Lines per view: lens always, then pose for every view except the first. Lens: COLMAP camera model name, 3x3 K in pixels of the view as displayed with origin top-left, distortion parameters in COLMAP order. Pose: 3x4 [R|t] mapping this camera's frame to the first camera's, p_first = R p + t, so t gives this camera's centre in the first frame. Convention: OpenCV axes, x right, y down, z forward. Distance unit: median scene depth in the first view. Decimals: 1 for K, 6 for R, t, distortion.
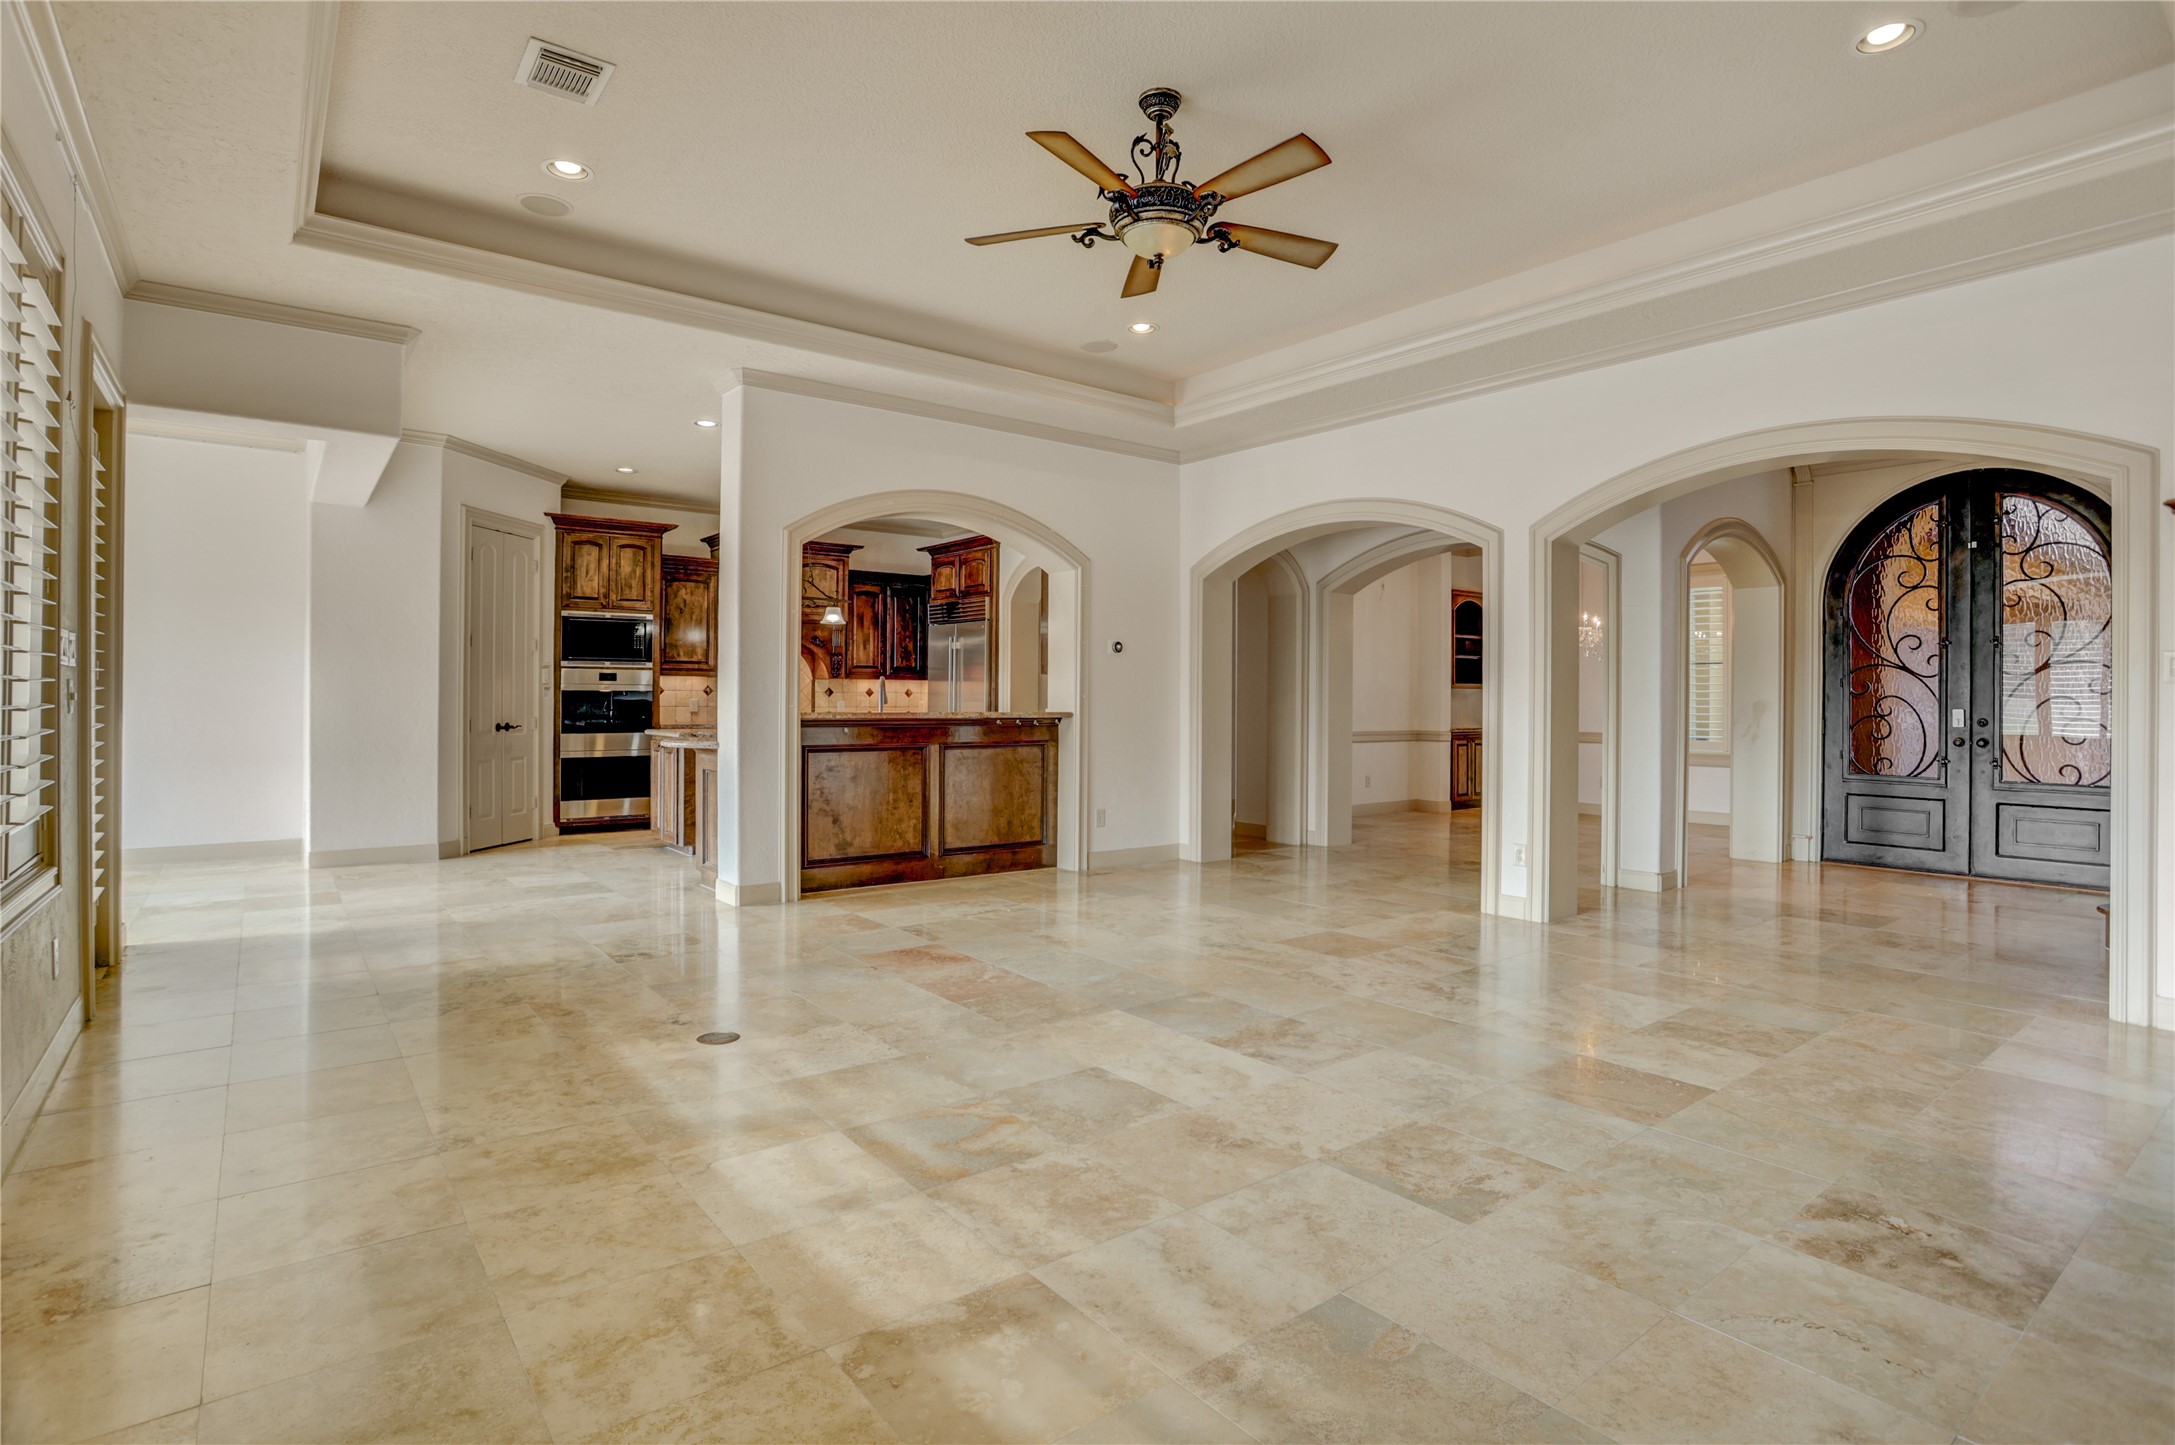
lens RADIAL K [[1064.2, 0, 1081.1], [0, 1064.2, 729.7], [0, 0, 1]] dist [-0.061209, 0.024690]
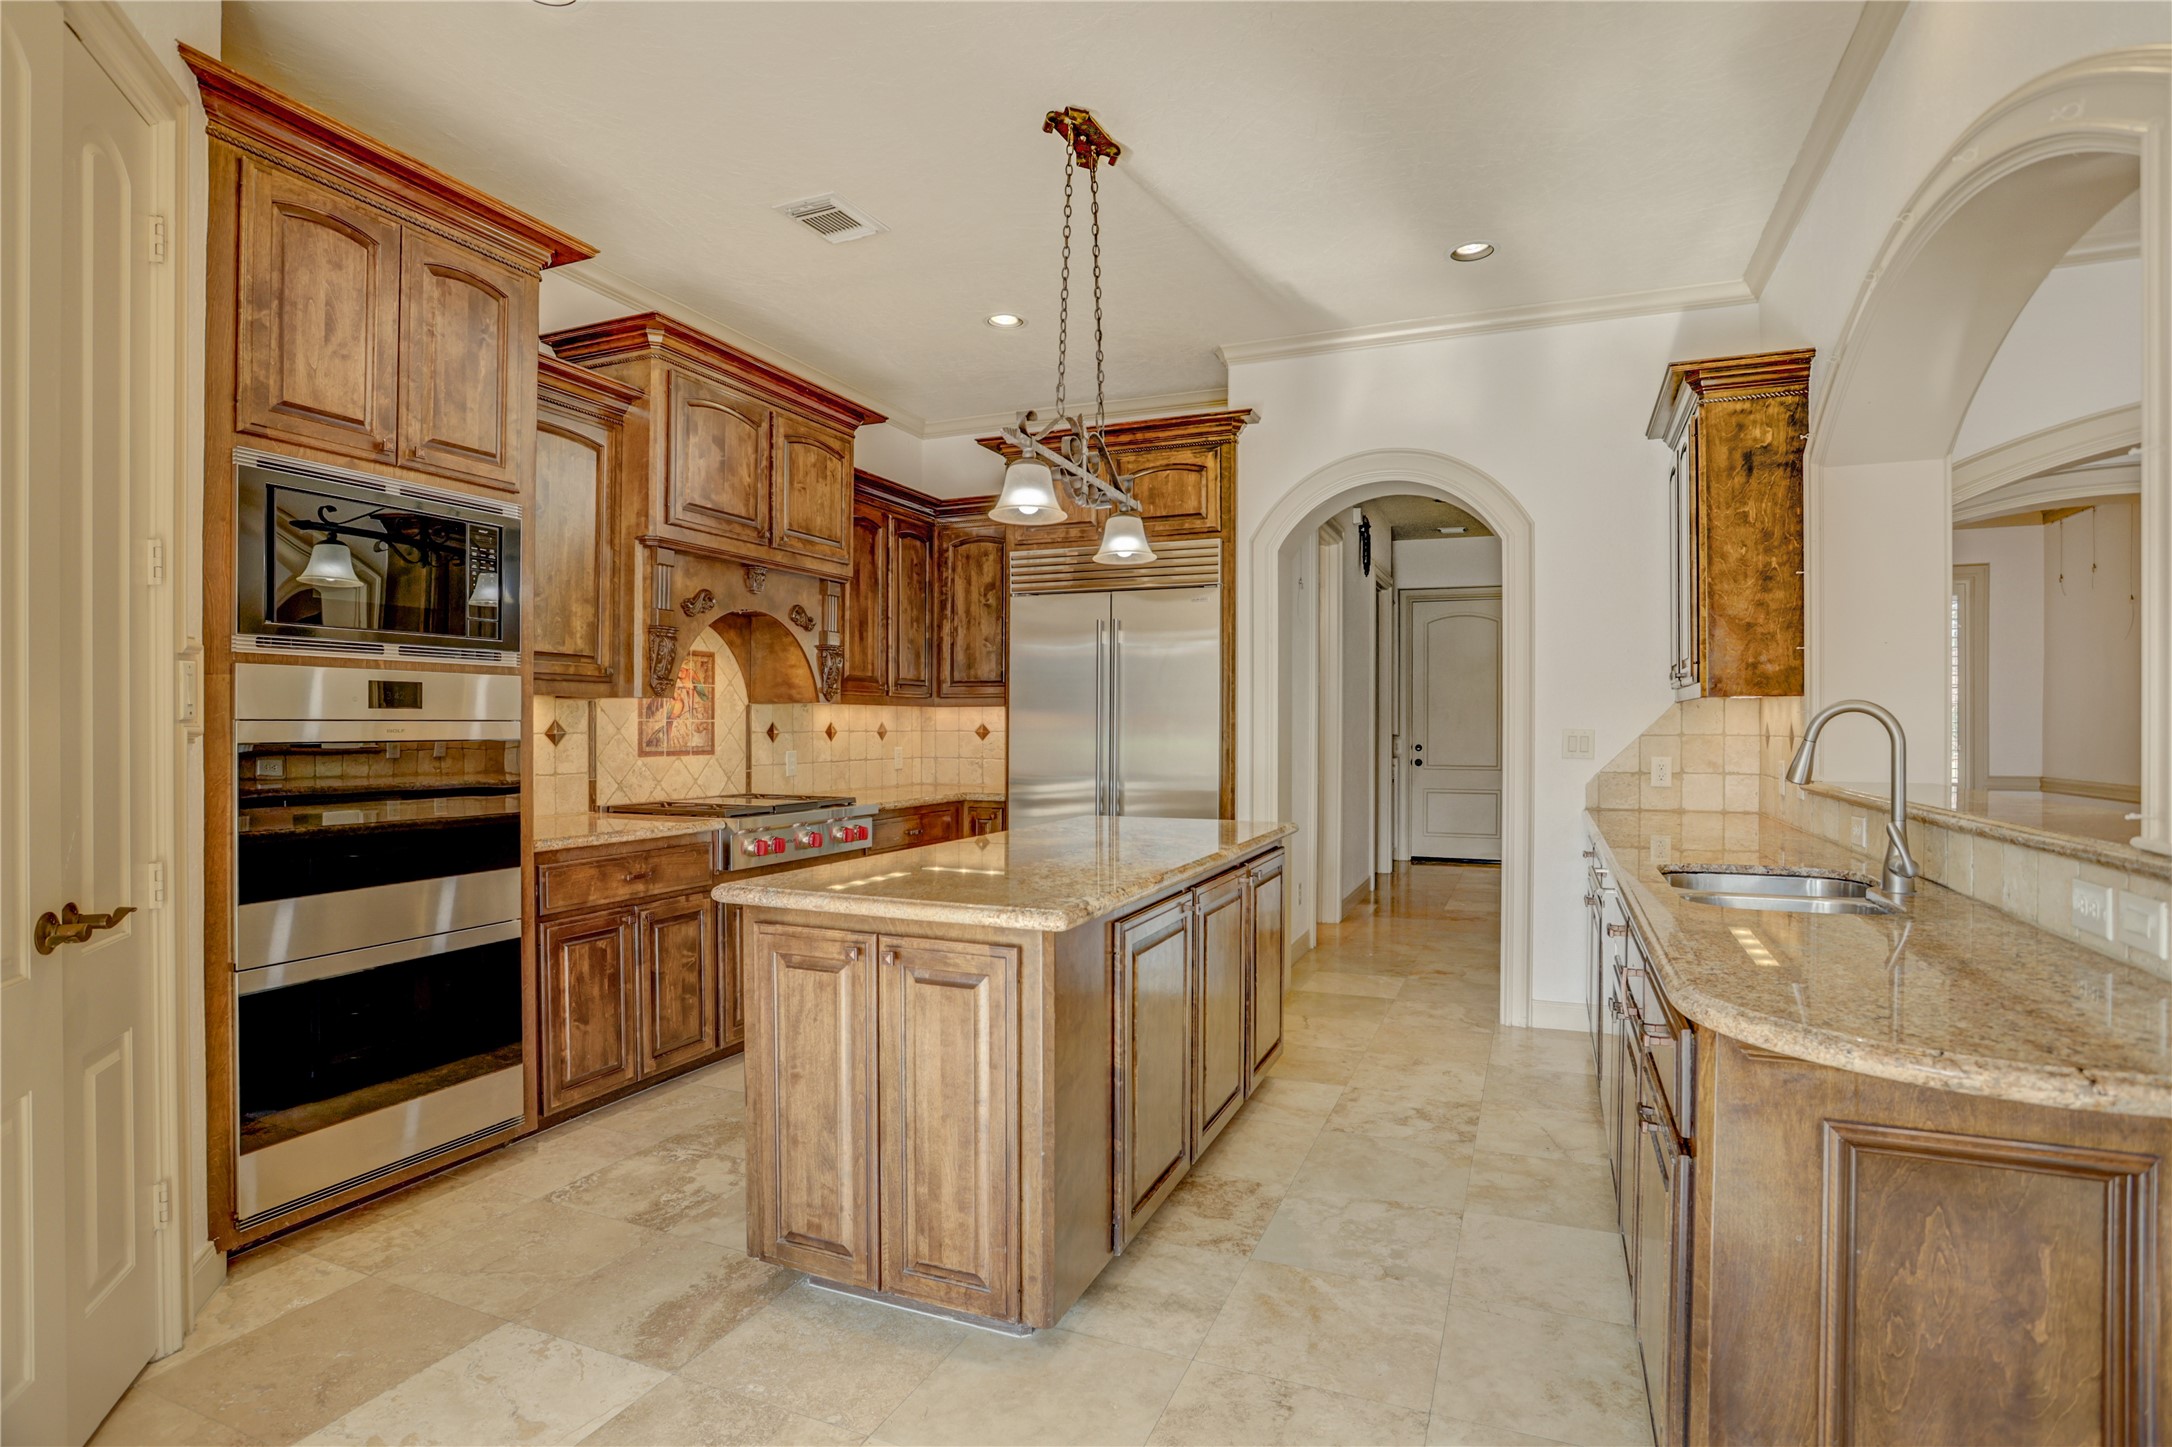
lens RADIAL K [[1062.7, 0, 1079.6], [0, 1062.7, 730.7], [0, 0, 1]] dist [-0.061209, 0.024690]
pose [[0.872481, -0.014626, 0.488428, -0.419831], [0.024199, 0.999619, -0.013293, -0.031425], [-0.488048, 0.023417, 0.872503, 0.643910]]
